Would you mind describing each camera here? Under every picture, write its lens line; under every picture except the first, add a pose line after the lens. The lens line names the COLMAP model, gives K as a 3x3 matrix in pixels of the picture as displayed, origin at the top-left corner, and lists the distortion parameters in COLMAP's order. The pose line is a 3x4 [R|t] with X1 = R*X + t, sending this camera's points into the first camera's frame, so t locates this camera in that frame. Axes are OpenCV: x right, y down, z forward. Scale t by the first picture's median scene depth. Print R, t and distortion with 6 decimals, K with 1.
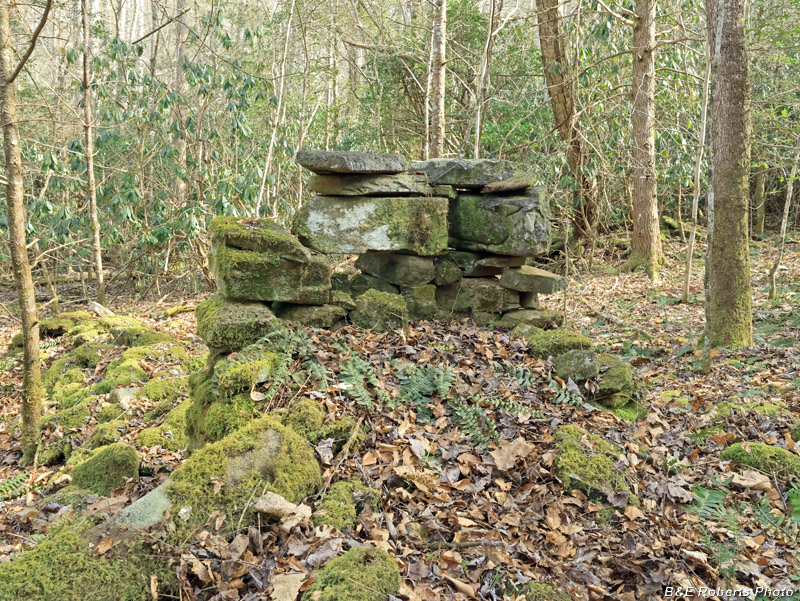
lens RADIAL K [[692.0, 0, 399.1], [0, 692.0, 299.7], [0, 0, 1]] dist [-0.007165, 0.010495]
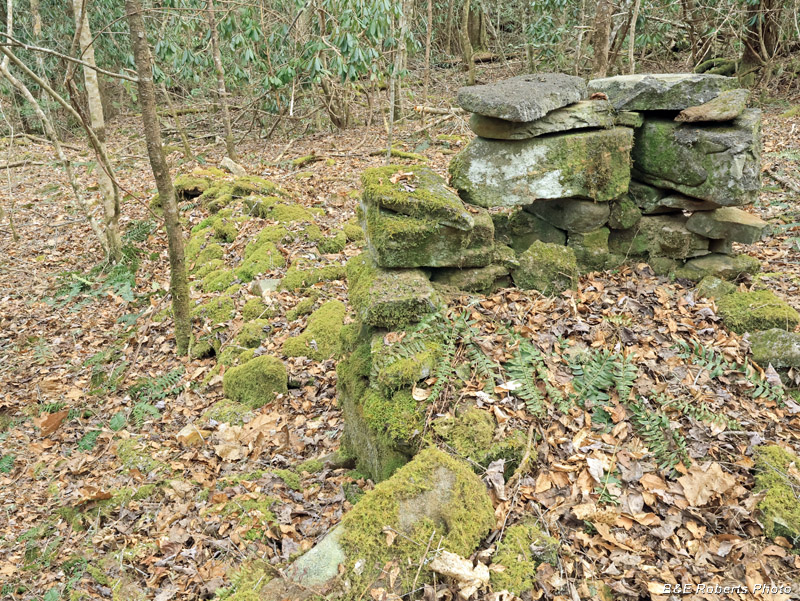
lens RADIAL K [[704.5, 0, 399.7], [0, 704.5, 299.9], [0, 0, 1]] dist [0.001938, -0.002784]
pose [[0.985430, 0.040019, -0.165305, -0.063343], [0.004475, 0.965488, 0.260409, -0.185529], [0.170021, -0.257354, 0.951242, 0.100237]]
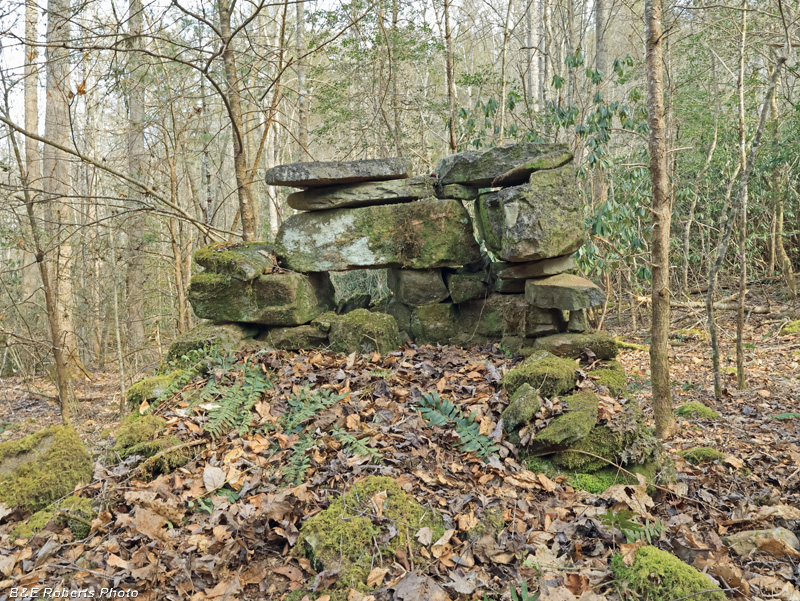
lens RADIAL K [[692.0, 0, 400.0], [0, 692.0, 301.4], [0, 0, 1]] dist [-0.007165, 0.010495]
pose [[0.778894, -0.036135, -0.626113, 0.590082], [-0.005357, 0.997919, -0.064258, 0.033609], [0.627132, 0.053405, 0.777080, 0.344100]]
